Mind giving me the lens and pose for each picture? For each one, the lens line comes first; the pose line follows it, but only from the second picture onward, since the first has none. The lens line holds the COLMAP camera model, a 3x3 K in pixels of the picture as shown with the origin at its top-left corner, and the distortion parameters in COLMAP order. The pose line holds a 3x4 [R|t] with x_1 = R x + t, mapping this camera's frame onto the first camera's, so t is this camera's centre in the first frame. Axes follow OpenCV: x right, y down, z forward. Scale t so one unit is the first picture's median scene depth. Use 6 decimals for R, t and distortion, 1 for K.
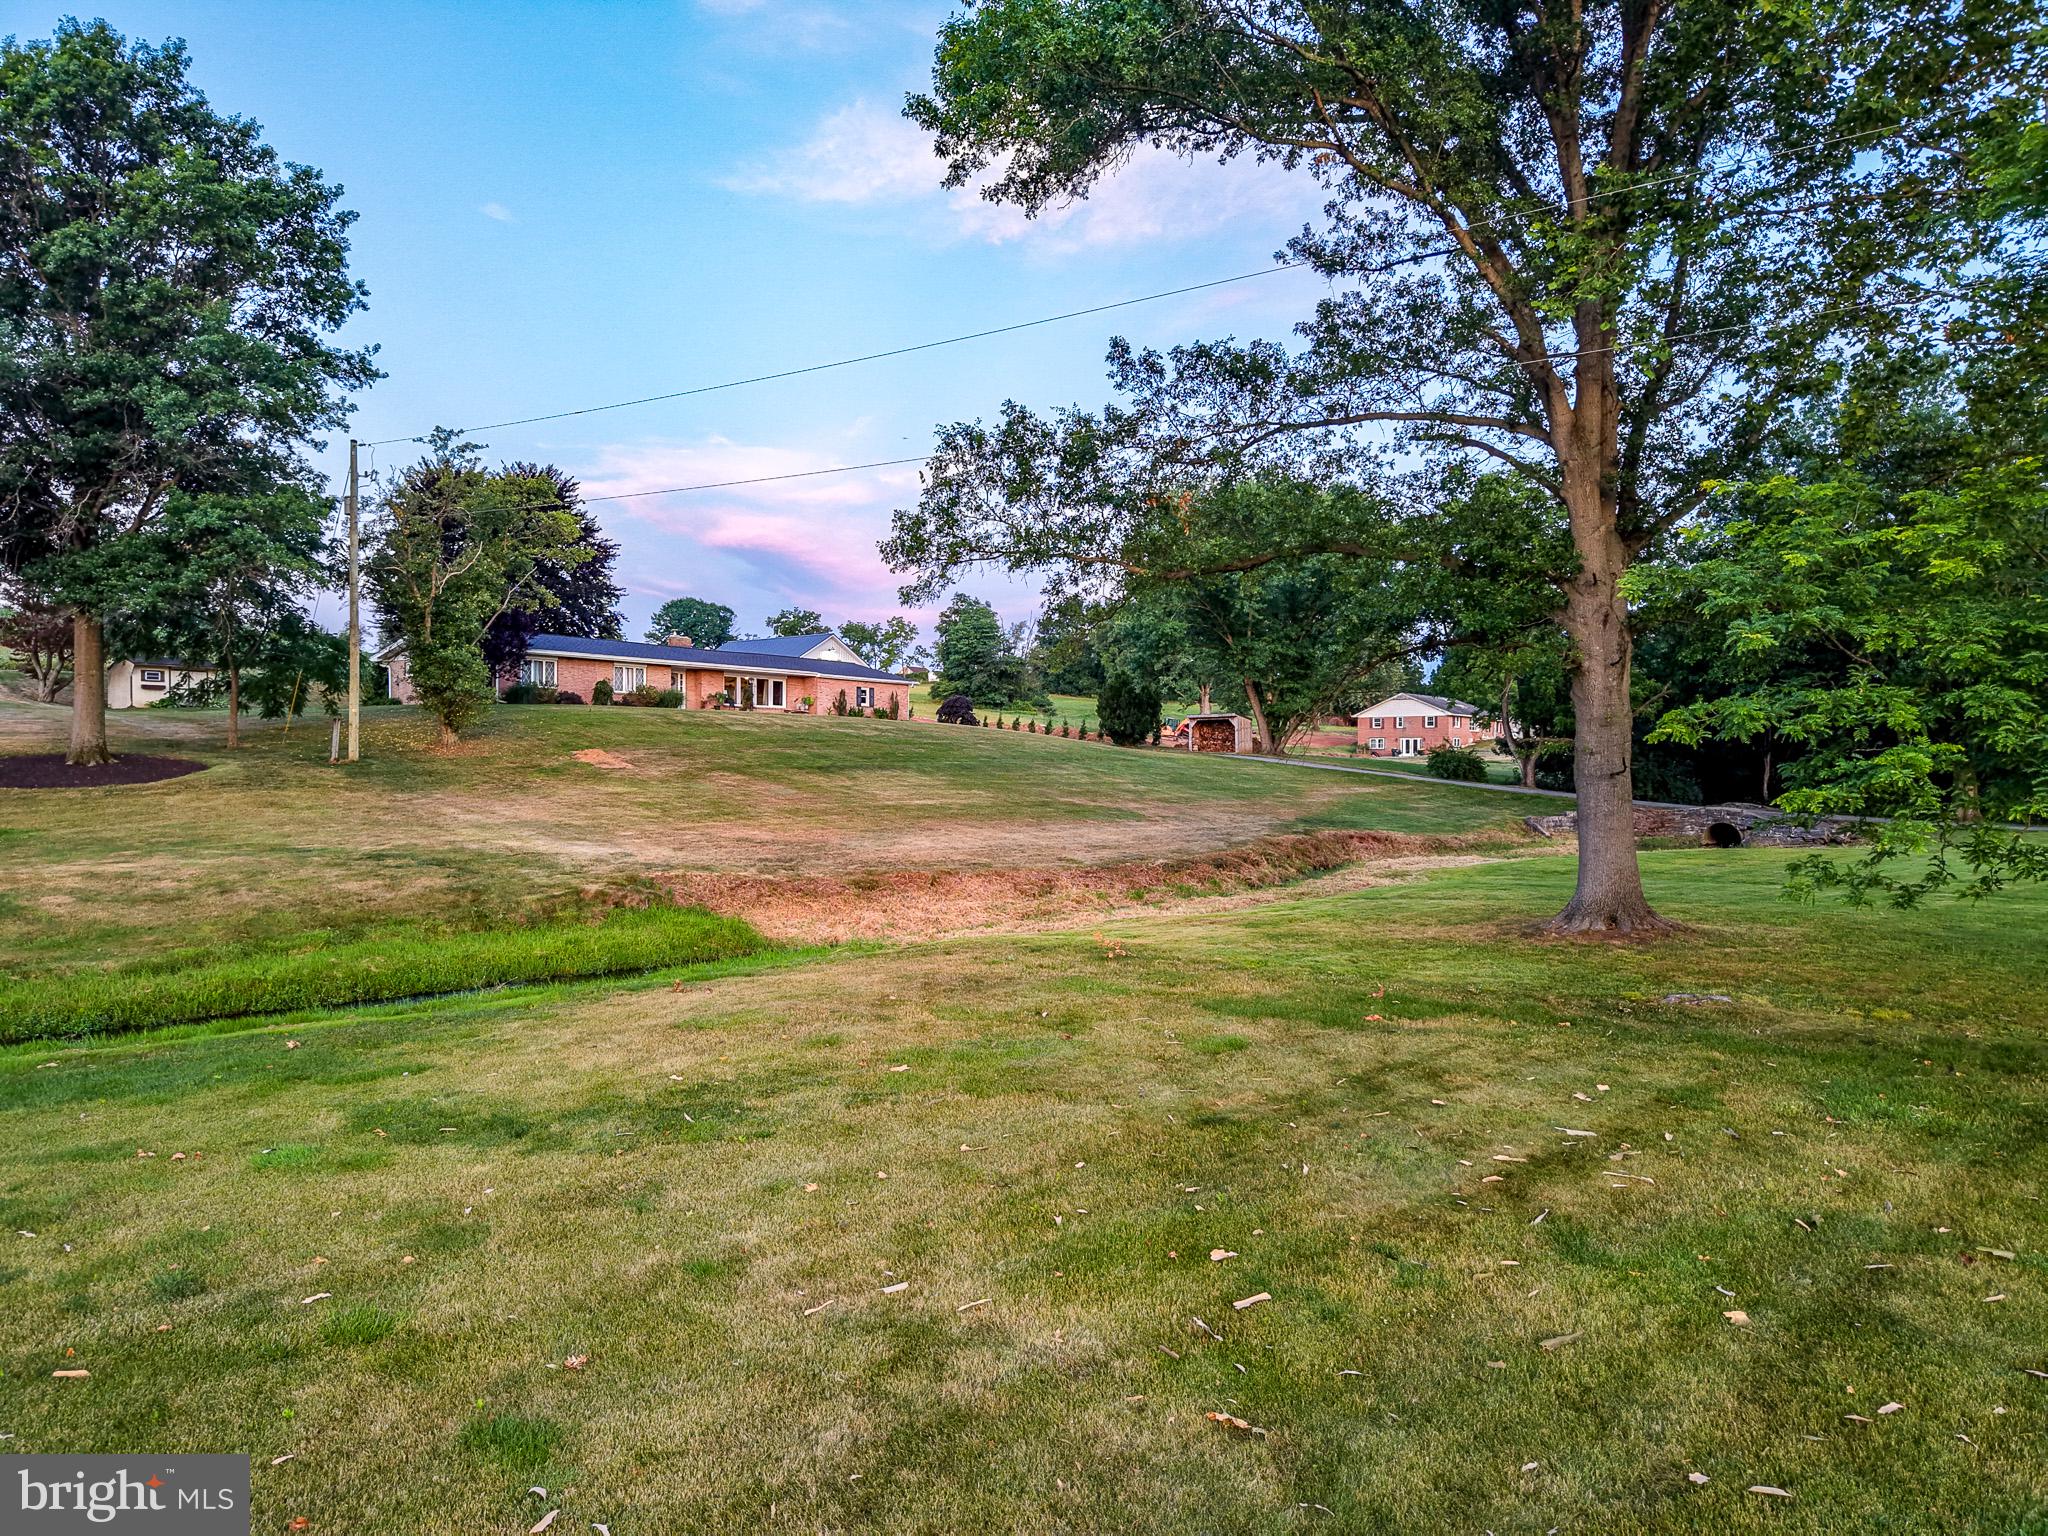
lens RADIAL K [[1344.1, 0, 1022.2], [0, 1344.1, 763.4], [0, 0, 1]] dist [0.054883, -0.004018]
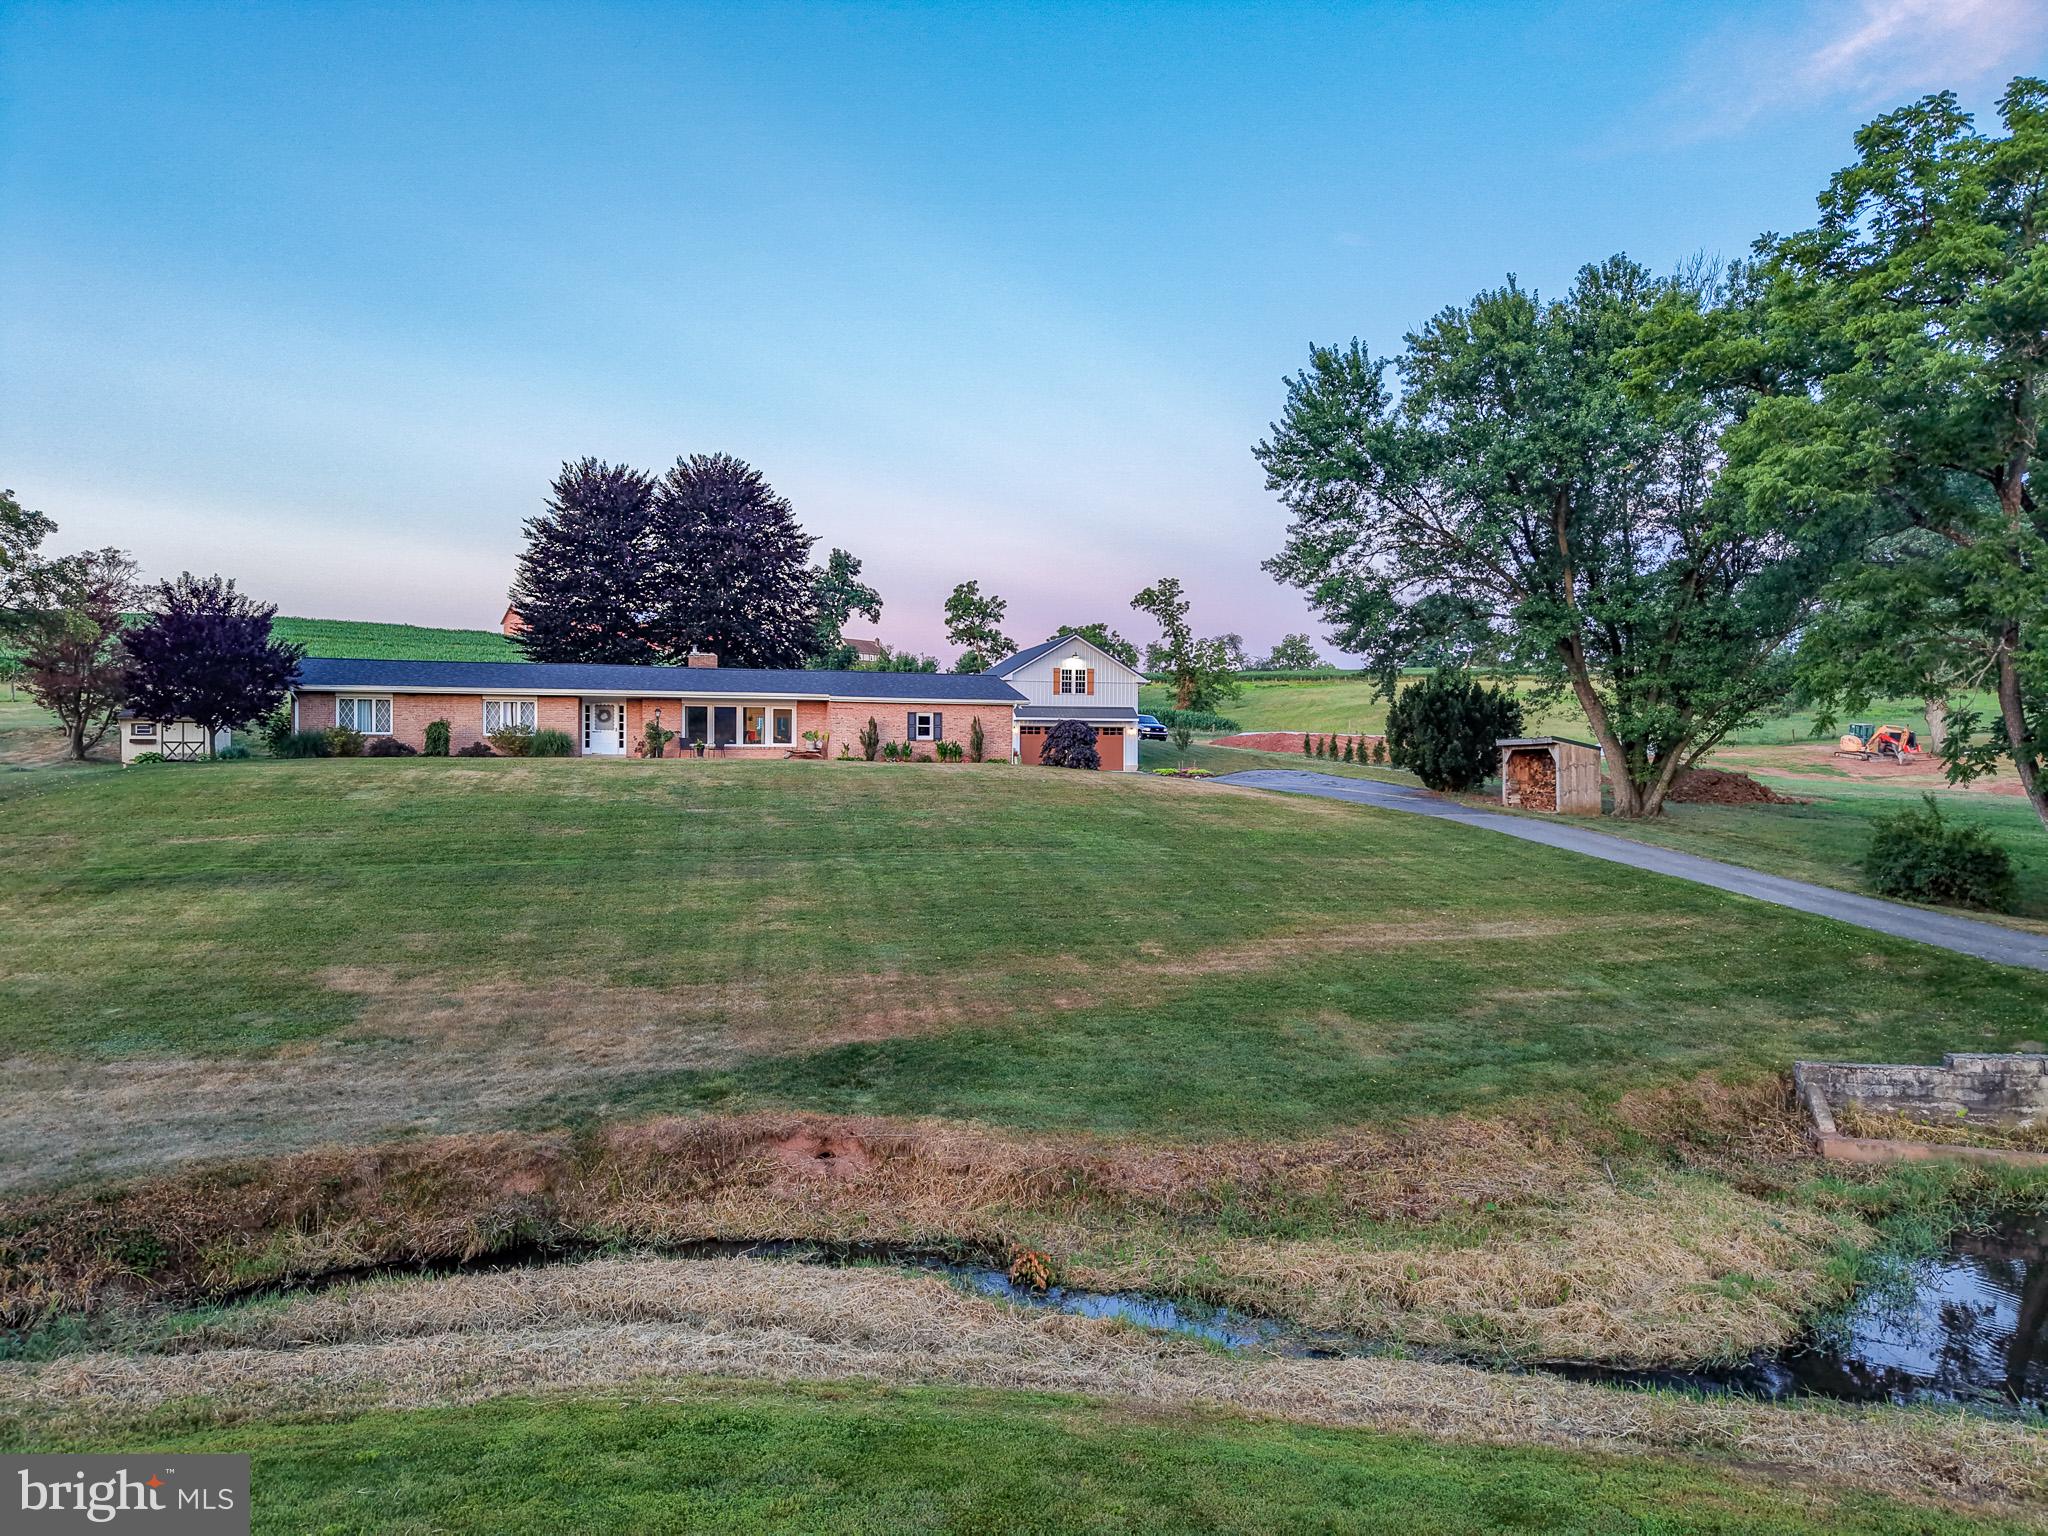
lens RADIAL K [[1357.1, 0, 1021.3], [0, 1357.1, 778.0], [0, 0, 1]] dist [0.026234, -0.028580]
pose [[0.807722, 0.000994, -0.589563, 0.340019], [0.003535, 0.999972, 0.006530, -0.028663], [0.589553, -0.007358, 0.807696, 0.490953]]
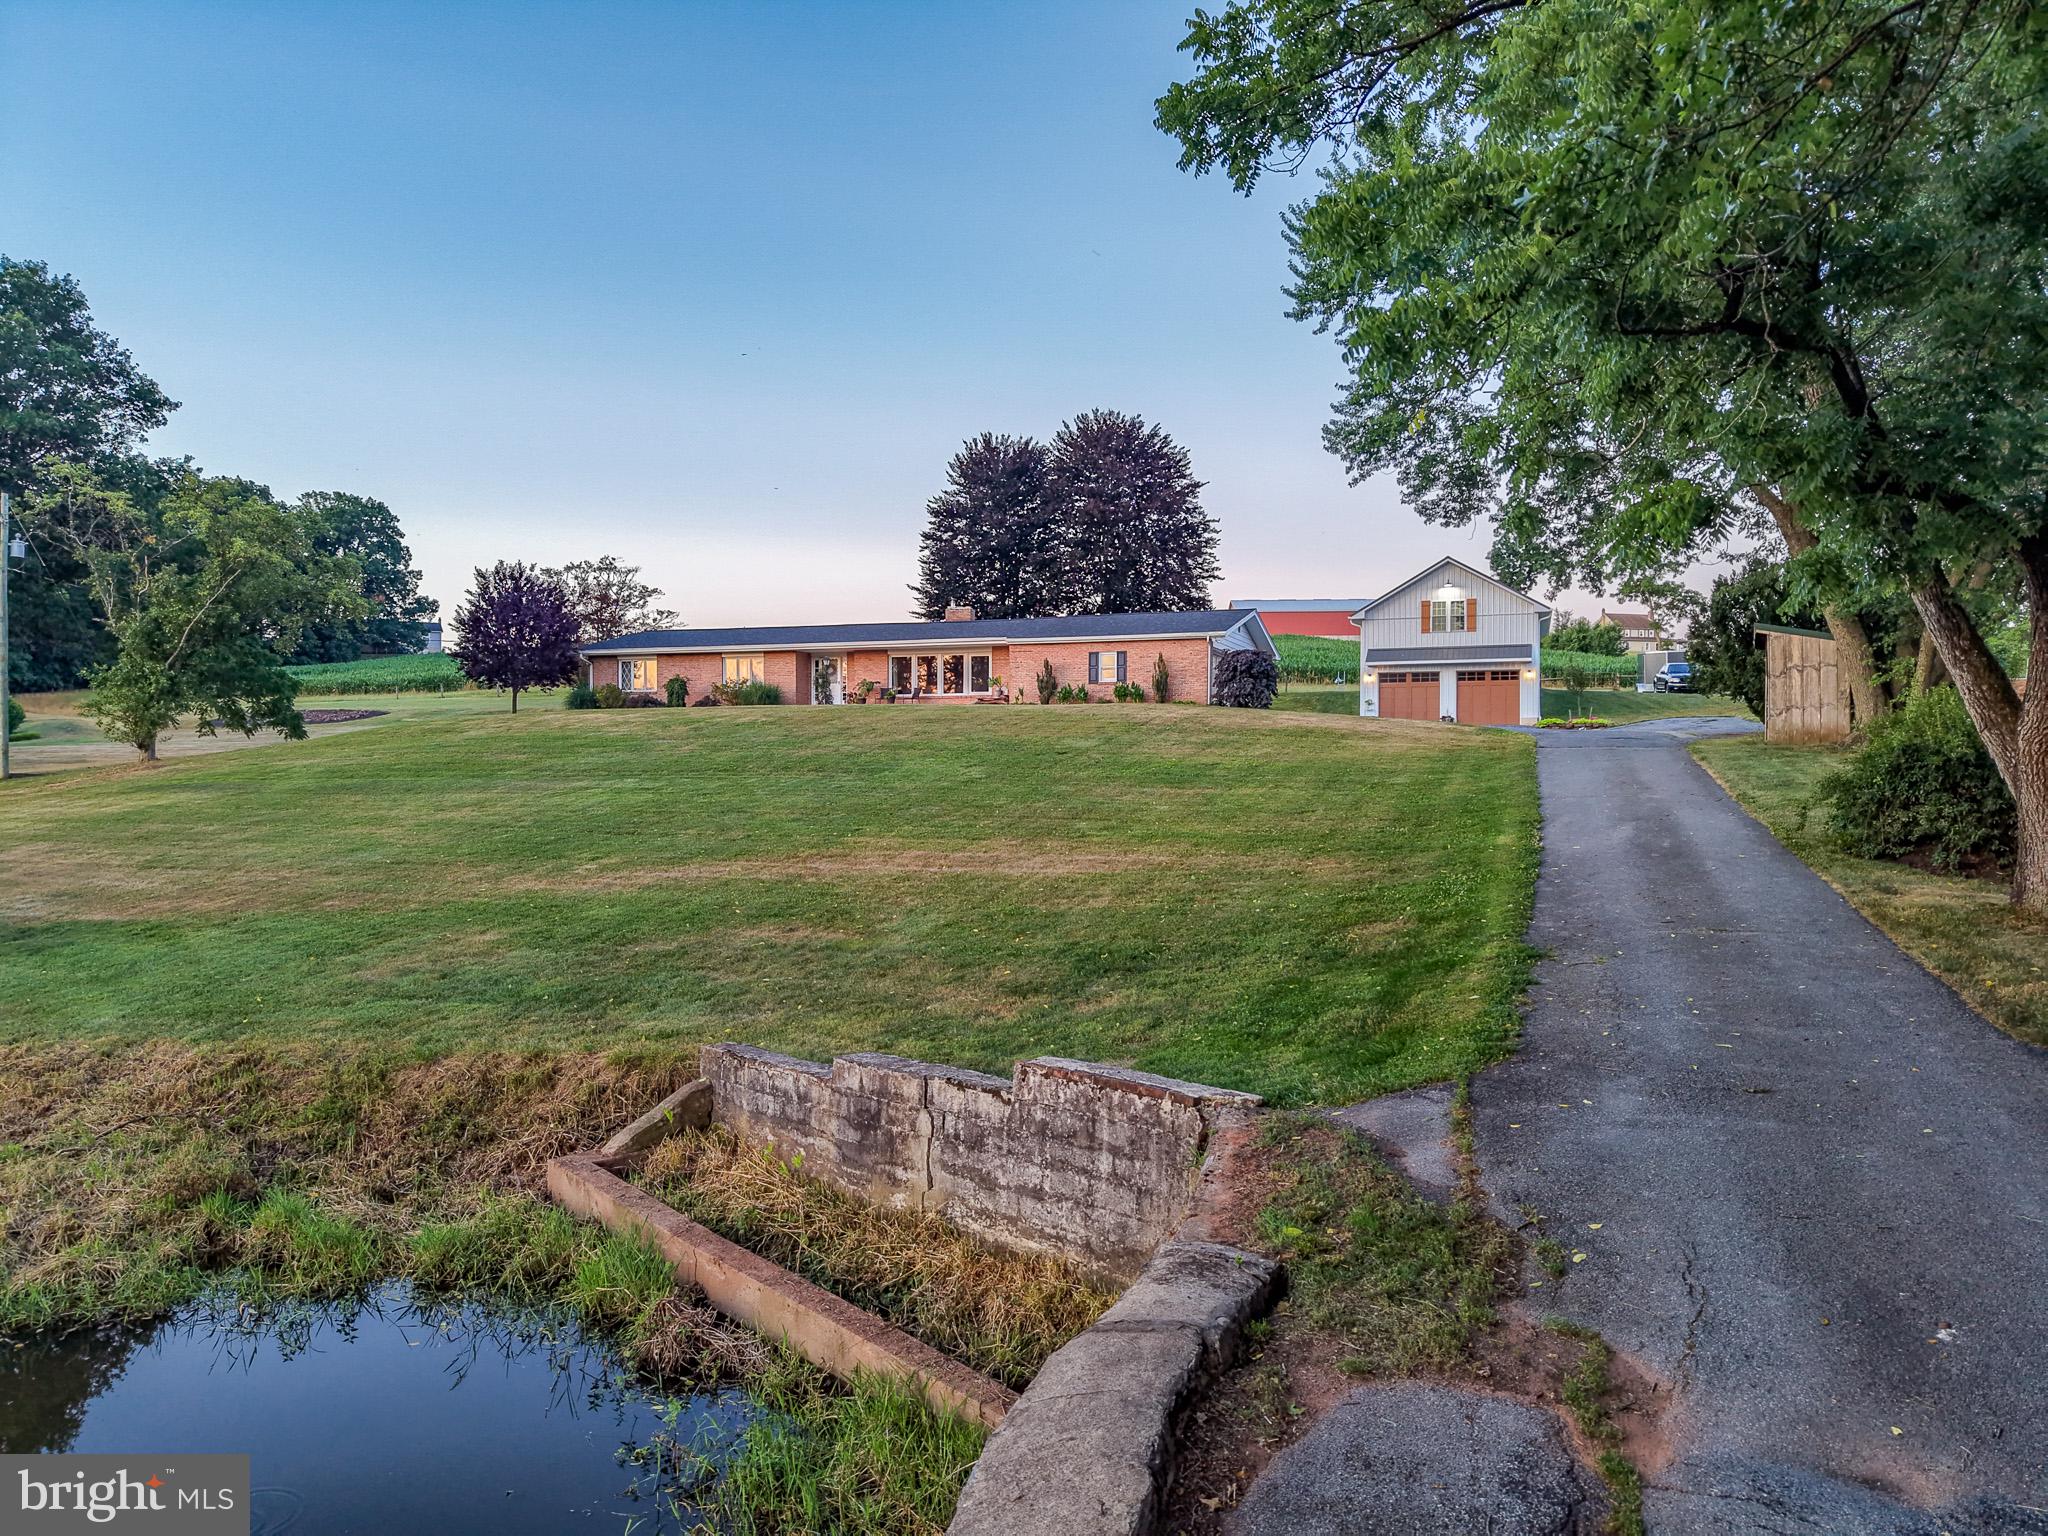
lens RADIAL K [[1357.1, 0, 1018.7], [0, 1357.1, 773.9], [0, 0, 1]] dist [0.026234, -0.028580]
pose [[0.316559, -0.001179, -0.948572, 0.474508], [0.004733, 0.999989, 0.000337, -0.000837], [0.948561, -0.004596, 0.316561, 0.792904]]
